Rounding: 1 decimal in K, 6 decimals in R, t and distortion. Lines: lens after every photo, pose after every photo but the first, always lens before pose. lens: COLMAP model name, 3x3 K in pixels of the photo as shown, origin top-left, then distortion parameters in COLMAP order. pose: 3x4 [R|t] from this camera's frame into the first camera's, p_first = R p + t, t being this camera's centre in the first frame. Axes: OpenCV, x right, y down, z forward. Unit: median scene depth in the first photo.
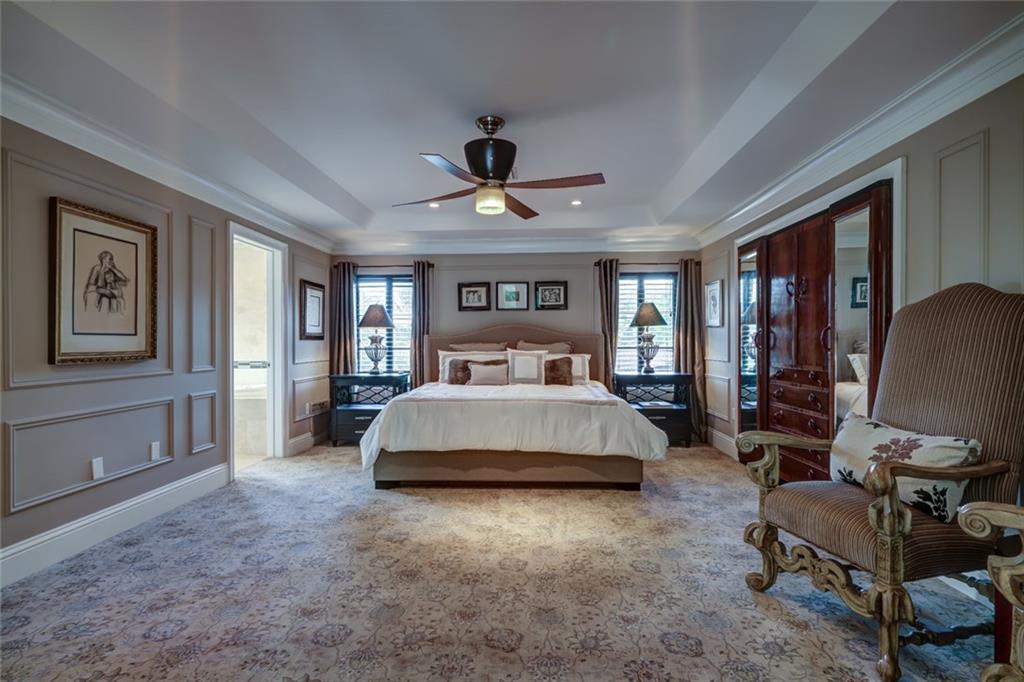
lens RADIAL K [[522.2, 0, 496.4], [0, 522.2, 344.2], [0, 0, 1]] dist [-0.000325, 0.000126]
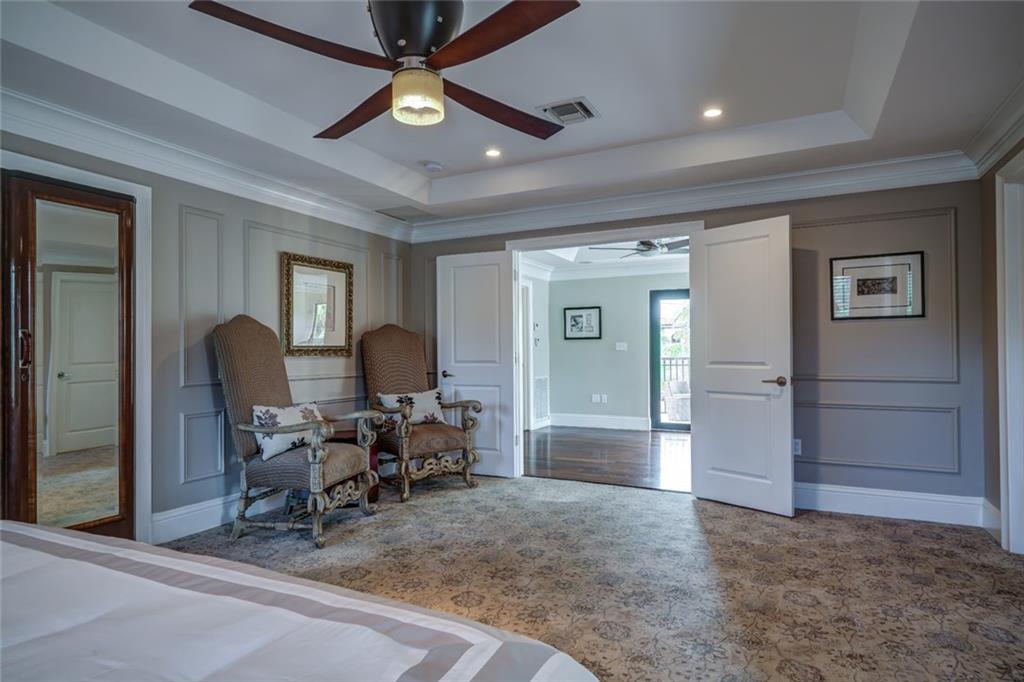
lens RADIAL K [[566.8, 0, 512.0], [0, 566.8, 341.0], [0, 0, 1]] dist [-0.001516, -0.000128]
pose [[-0.922843, 0.013293, 0.384947, -0.395607], [0.008226, 0.999857, -0.014807, -0.004950], [-0.385088, -0.010498, -0.922820, 1.784149]]
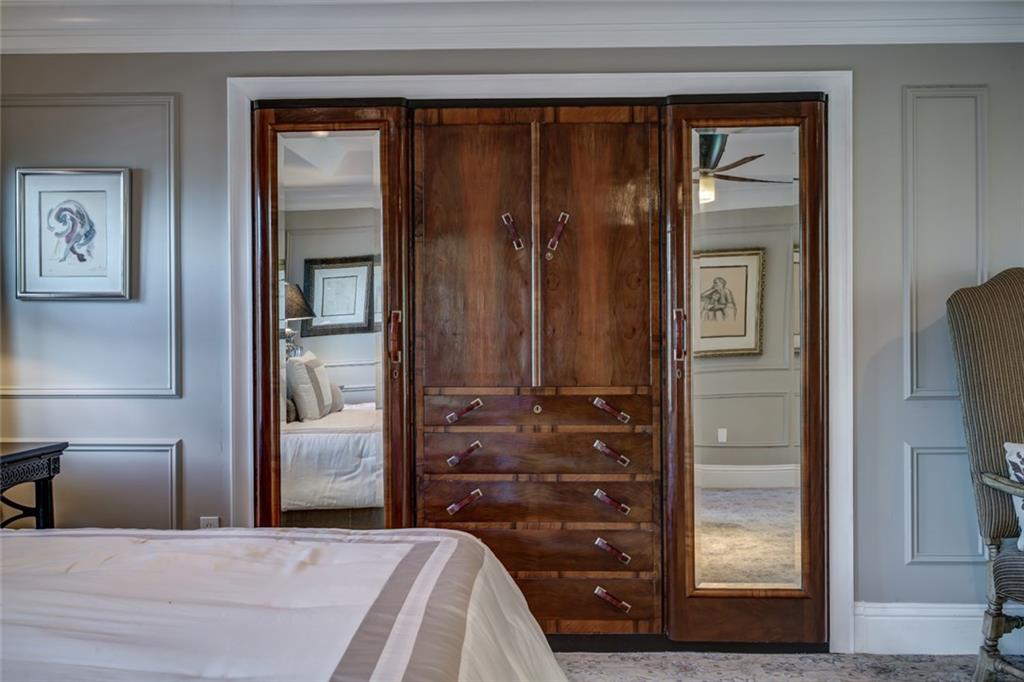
lens RADIAL K [[1033.2, 0, 512.0], [0, 1033.2, 341.0], [0, 0, 1]] dist [0.001618, 0.011090]
pose [[-0.041335, -0.000096, 0.999145, -0.553070], [0.005606, 0.999984, 0.000328, -0.006554], [-0.999130, 0.005615, -0.041333, 1.474010]]
